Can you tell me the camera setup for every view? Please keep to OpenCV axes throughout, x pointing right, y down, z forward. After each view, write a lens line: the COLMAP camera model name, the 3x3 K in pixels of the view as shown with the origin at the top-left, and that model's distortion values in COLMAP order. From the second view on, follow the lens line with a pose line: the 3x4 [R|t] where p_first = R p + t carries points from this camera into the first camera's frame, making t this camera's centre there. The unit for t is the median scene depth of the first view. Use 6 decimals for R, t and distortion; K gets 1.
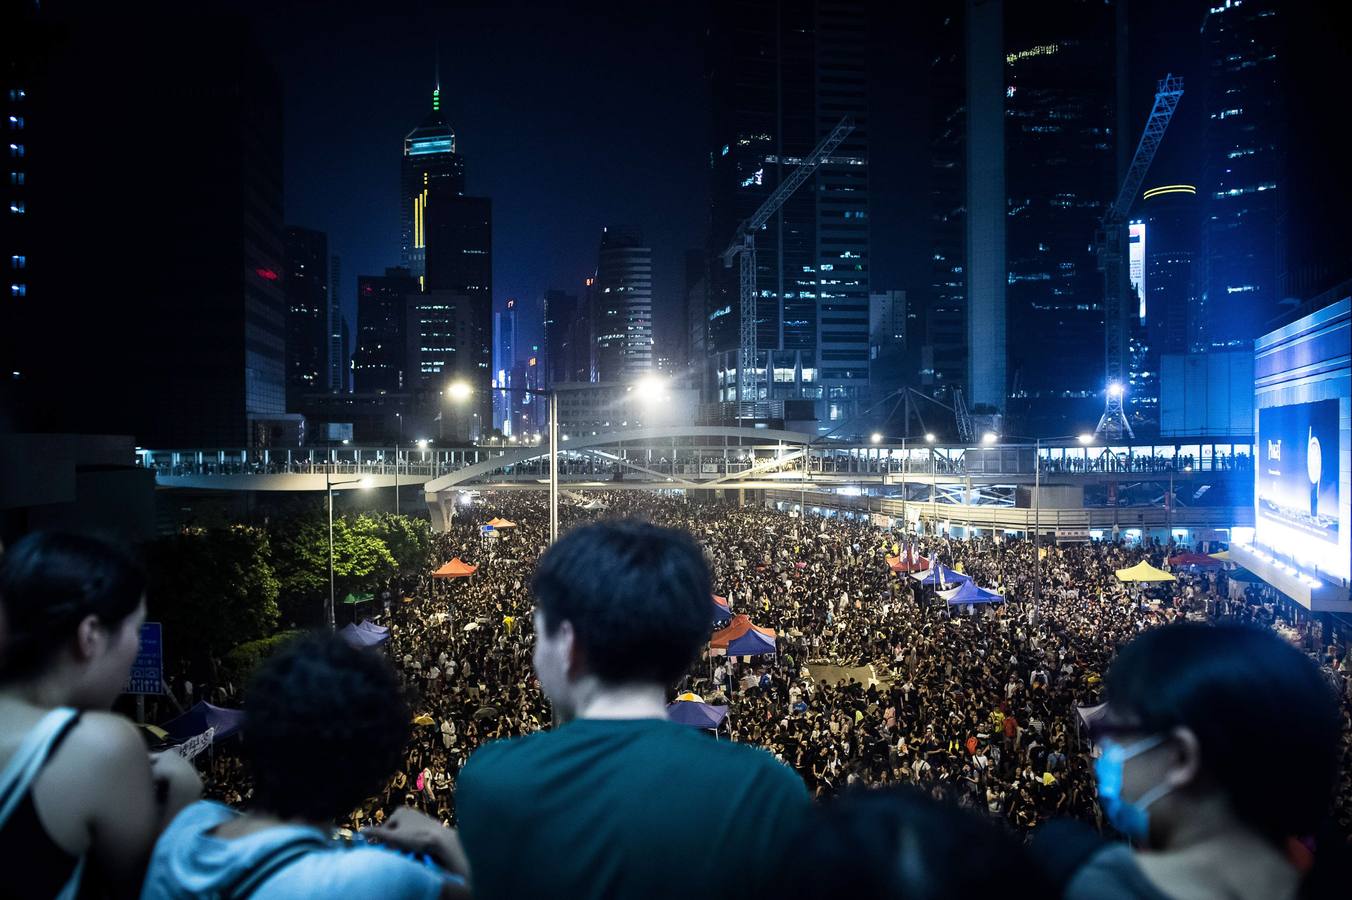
lens RADIAL K [[982.0, 0, 672.4], [0, 982.0, 446.2], [0, 0, 1]] dist [-0.015180, 0.008794]
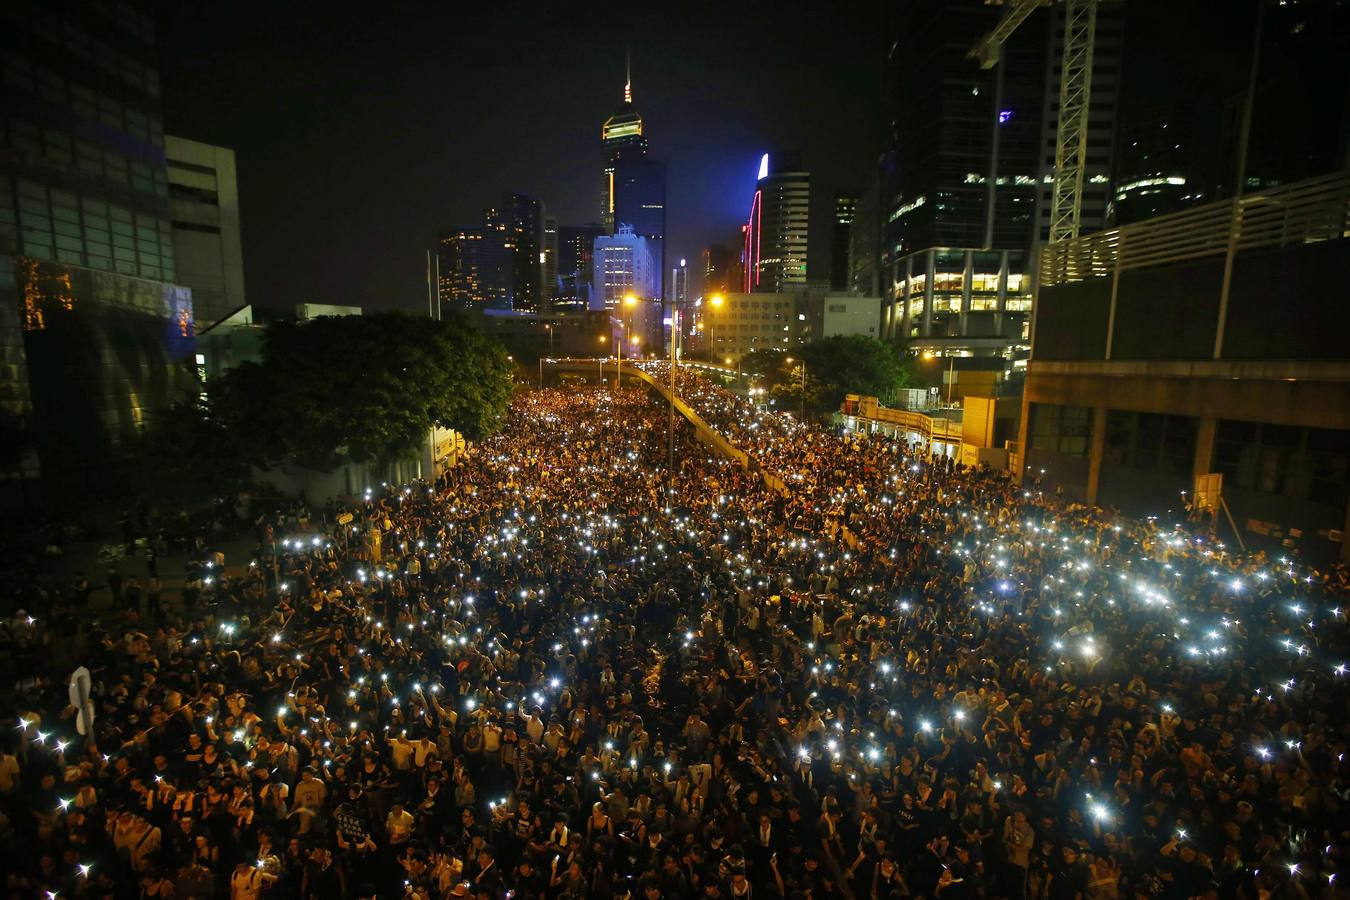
lens RADIAL K [[645.9, 0, 672.8], [0, 645.9, 448.1], [0, 0, 1]] dist [-0.016749, -0.000083]
pose [[0.983367, 0.041829, -0.176746, -0.031390], [-0.019942, 0.992102, 0.123837, 0.003396], [0.180530, -0.118252, 0.976435, 0.284167]]
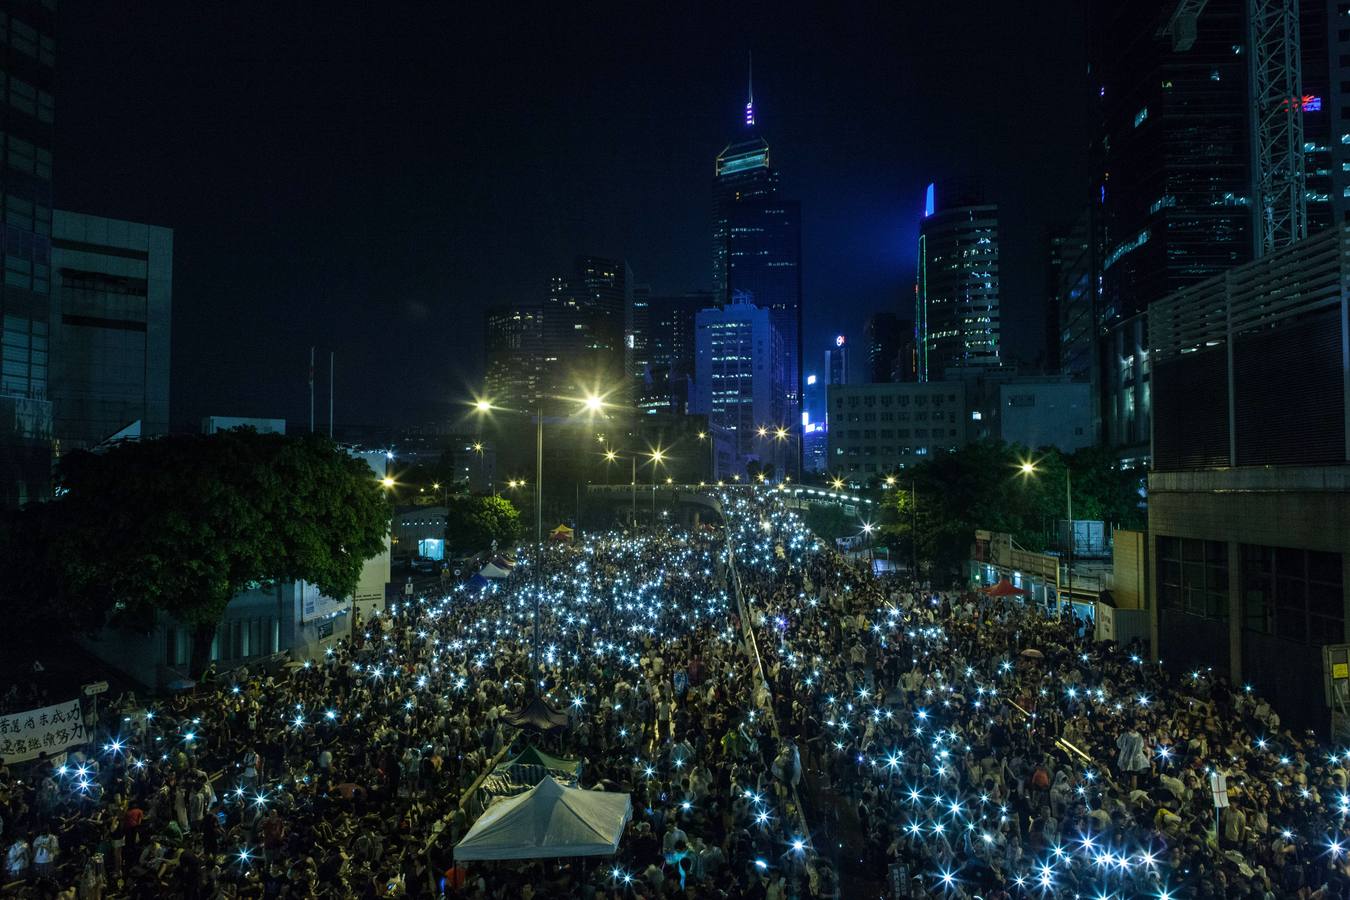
lens RADIAL K [[980.5, 0, 674.5], [0, 980.5, 447.0], [0, 0, 1]] dist [-0.015180, 0.008794]
pose [[0.940738, -0.012332, -0.338909, -0.004451], [-0.004604, 0.998782, -0.049125, 0.003801], [0.339102, 0.047774, 0.939536, 0.283112]]
